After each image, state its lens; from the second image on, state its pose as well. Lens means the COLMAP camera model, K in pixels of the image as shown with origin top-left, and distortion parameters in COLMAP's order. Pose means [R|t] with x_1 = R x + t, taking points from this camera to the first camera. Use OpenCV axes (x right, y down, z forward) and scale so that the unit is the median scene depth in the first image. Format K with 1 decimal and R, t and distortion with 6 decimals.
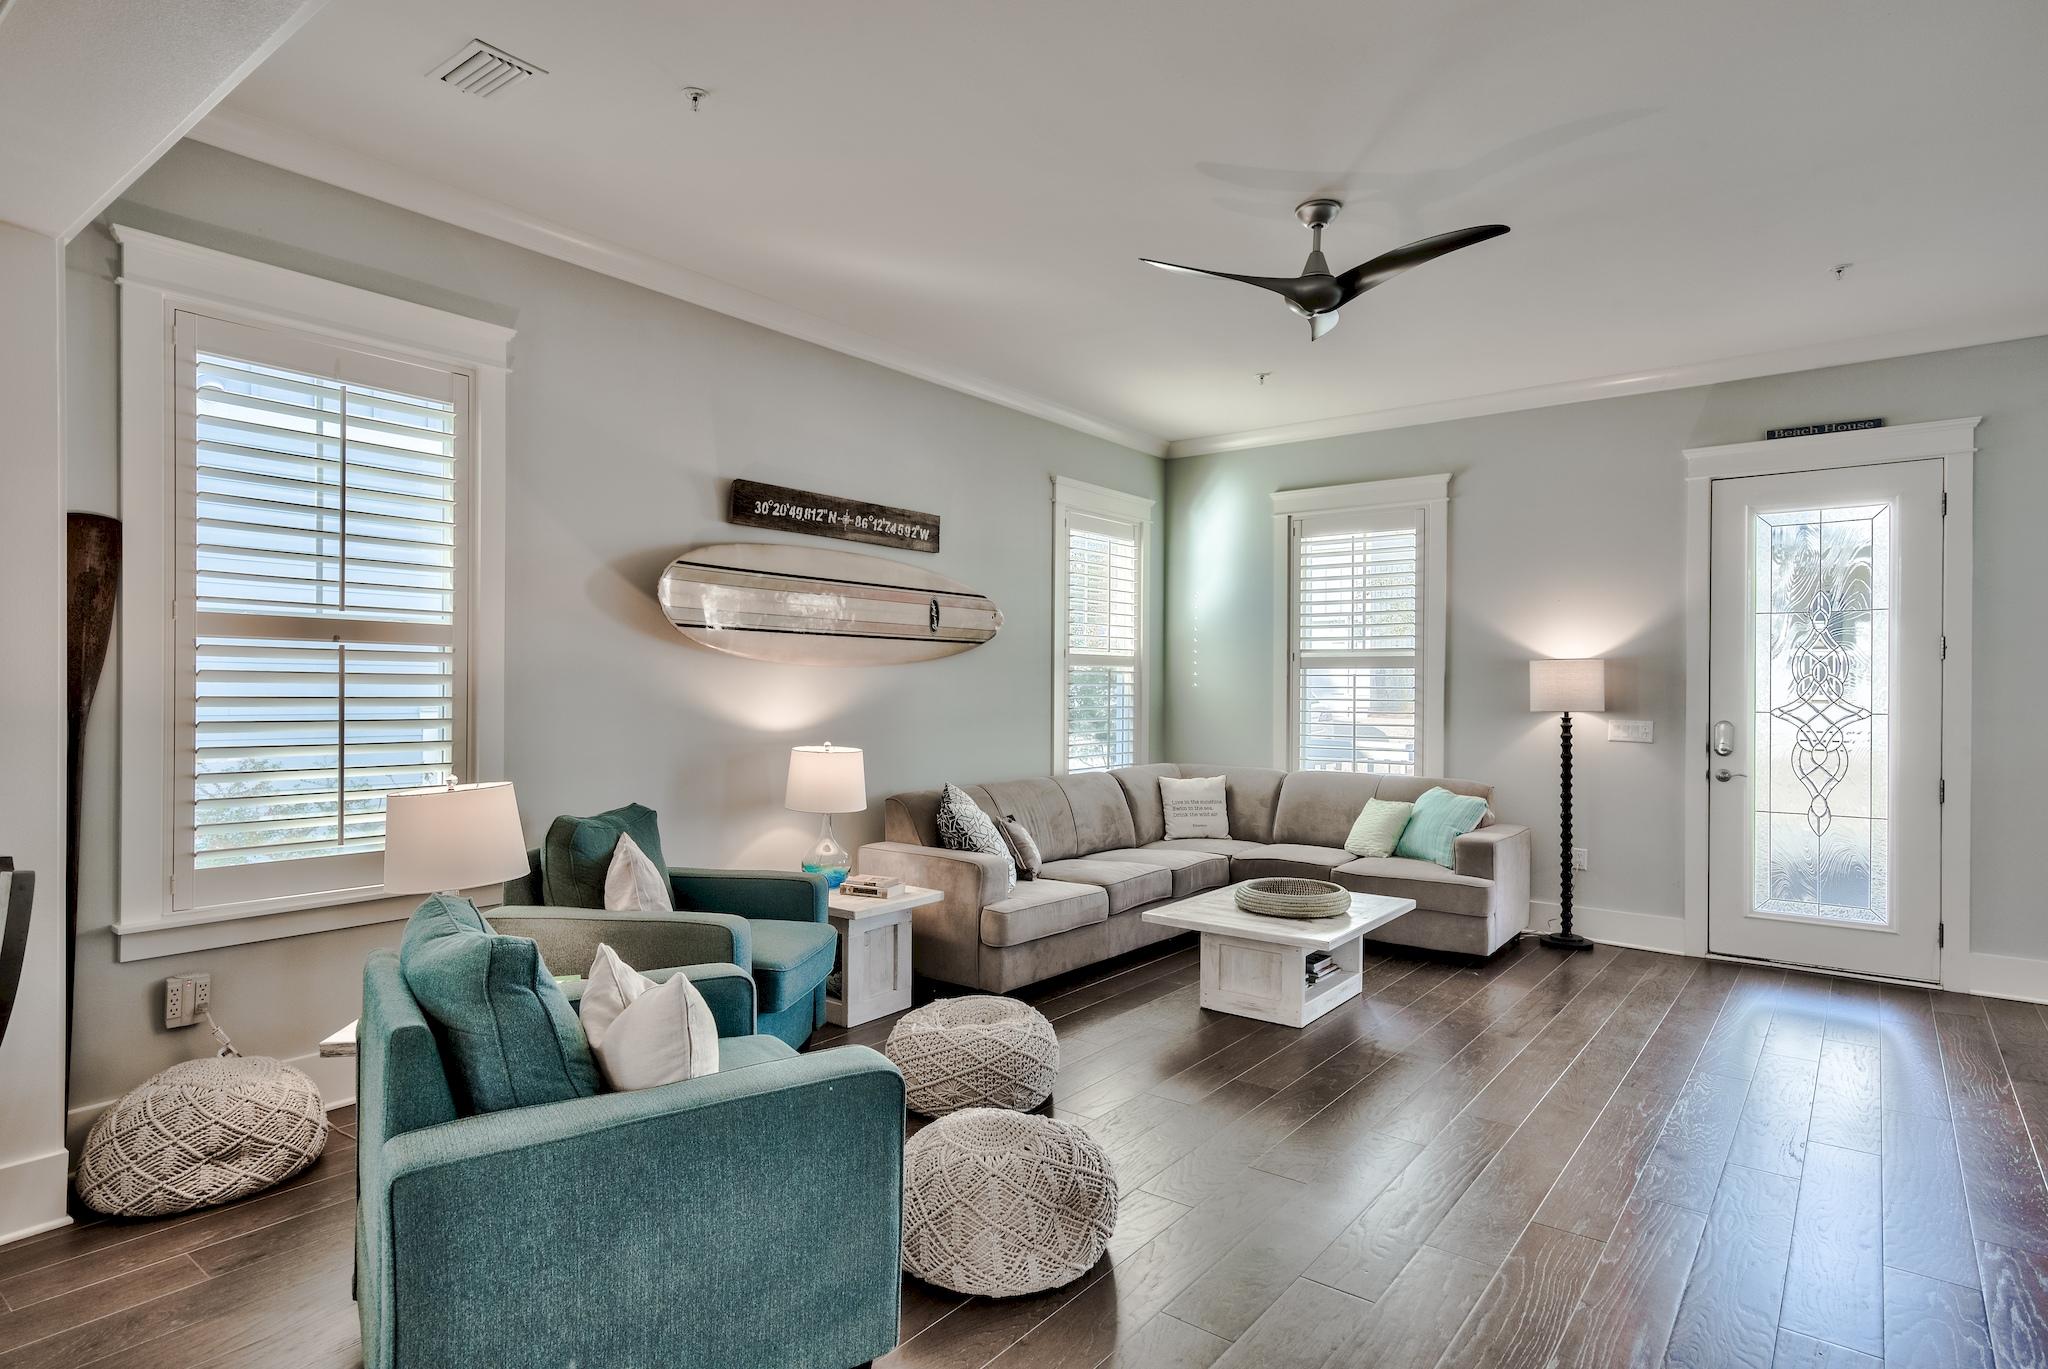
lens RADIAL K [[1101.1, 0, 1060.9], [0, 1101.1, 691.5], [0, 0, 1]] dist [0.015198, -0.001020]
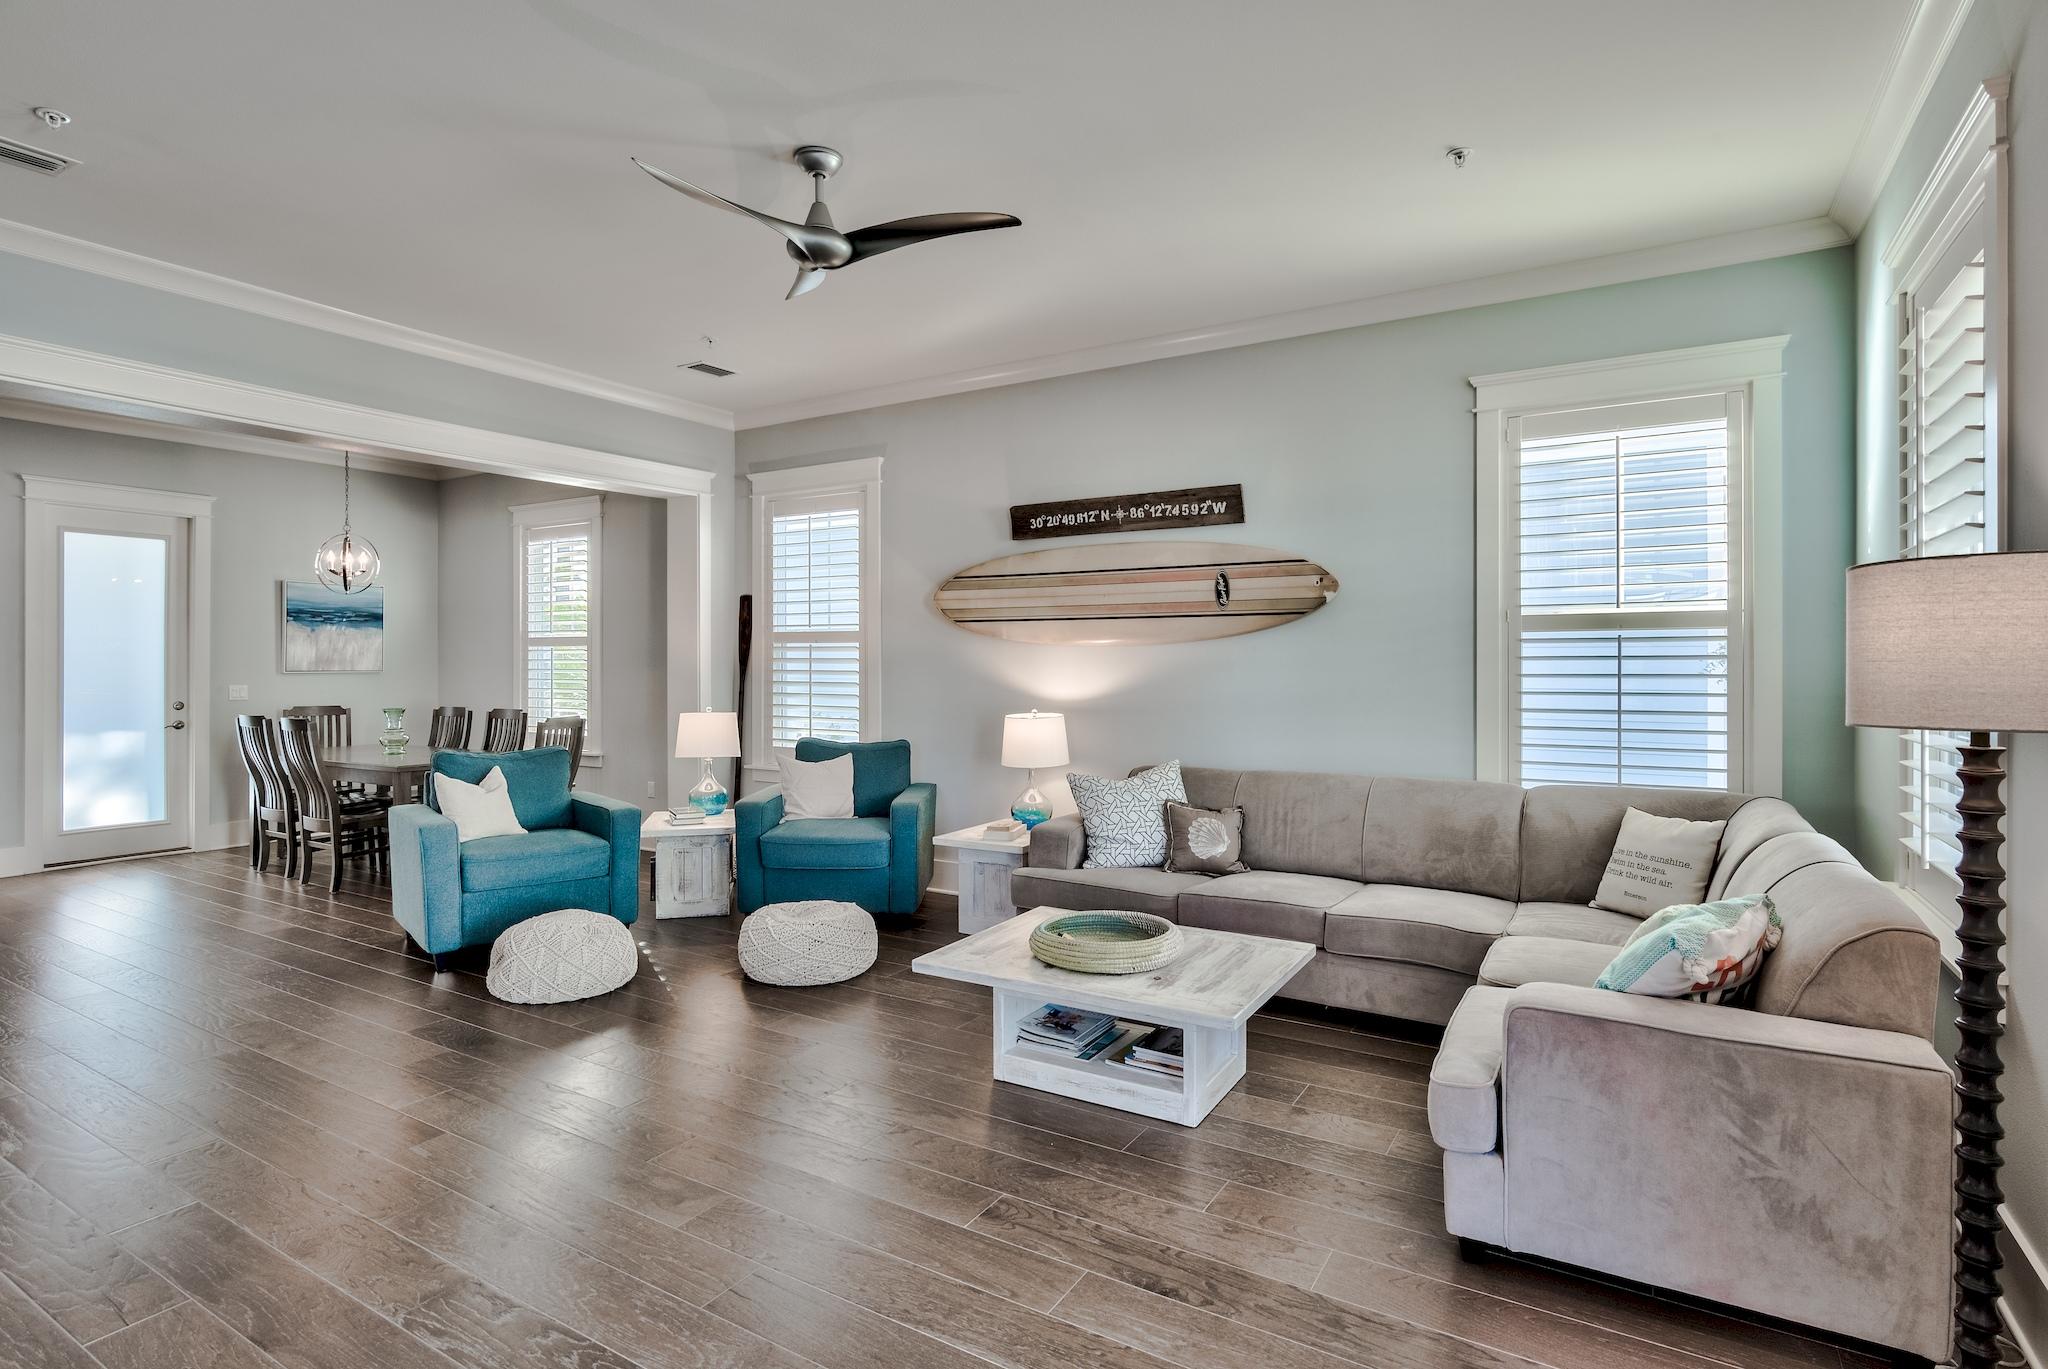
lens RADIAL K [[998.4, 0, 1024.8], [0, 998.4, 672.5], [0, 0, 1]] dist [-0.001894, -0.001348]
pose [[0.114535, 0.001633, -0.993418, 0.735108], [-0.003050, 0.999995, 0.001292, 0.003059], [0.993415, 0.002882, 0.114540, 0.726954]]
